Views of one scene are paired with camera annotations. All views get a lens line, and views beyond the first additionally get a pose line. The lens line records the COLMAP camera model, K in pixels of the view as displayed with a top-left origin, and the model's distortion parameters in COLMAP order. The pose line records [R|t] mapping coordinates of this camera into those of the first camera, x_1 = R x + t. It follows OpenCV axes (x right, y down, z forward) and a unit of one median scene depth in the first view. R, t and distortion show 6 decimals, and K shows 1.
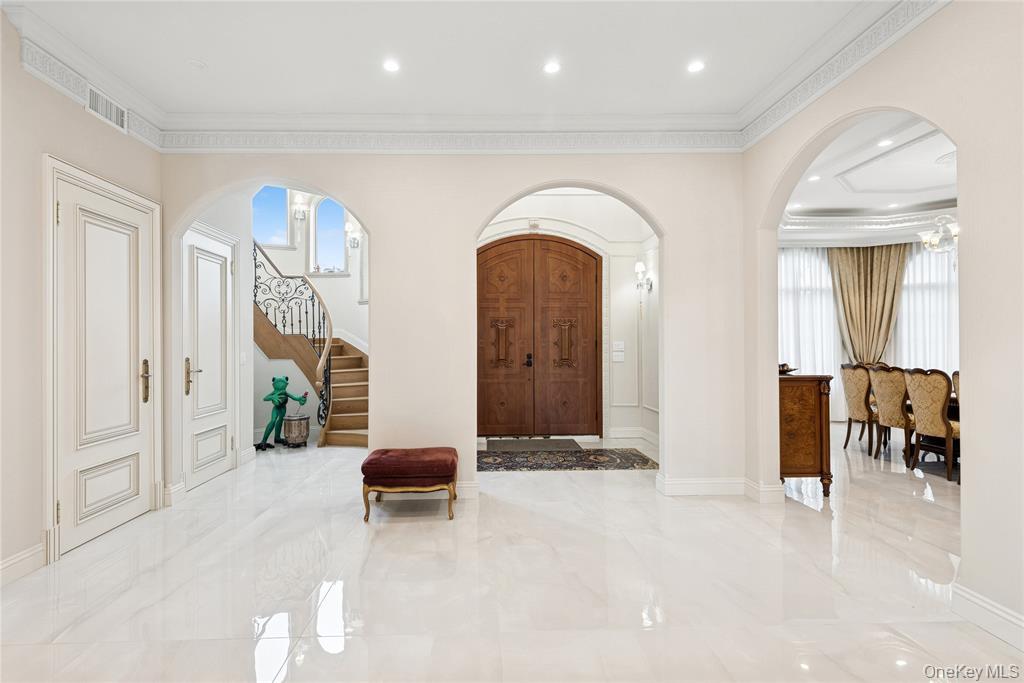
lens RADIAL K [[485.1, 0, 515.1], [0, 485.1, 337.1], [0, 0, 1]] dist [0.039525, -0.026246]
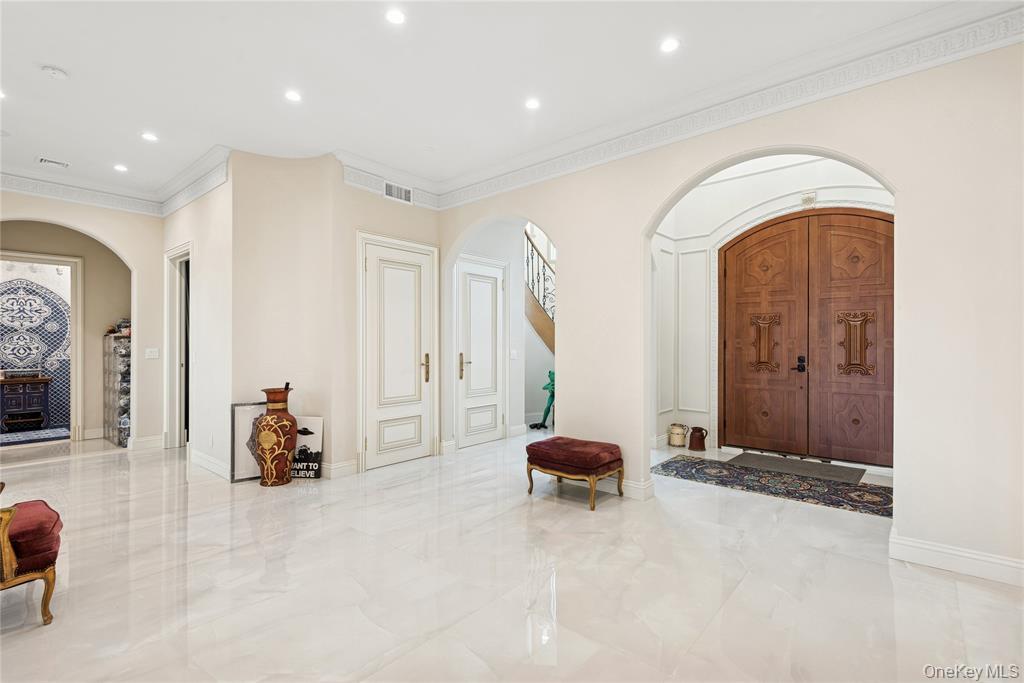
lens RADIAL K [[485.1, 0, 515.1], [0, 485.1, 337.1], [0, 0, 1]] dist [0.039525, -0.026246]
pose [[0.727131, -0.004416, -0.686485, 0.322950], [0.006027, 0.999982, -0.000049, -0.001435], [0.686472, -0.004102, 0.727144, 0.081284]]
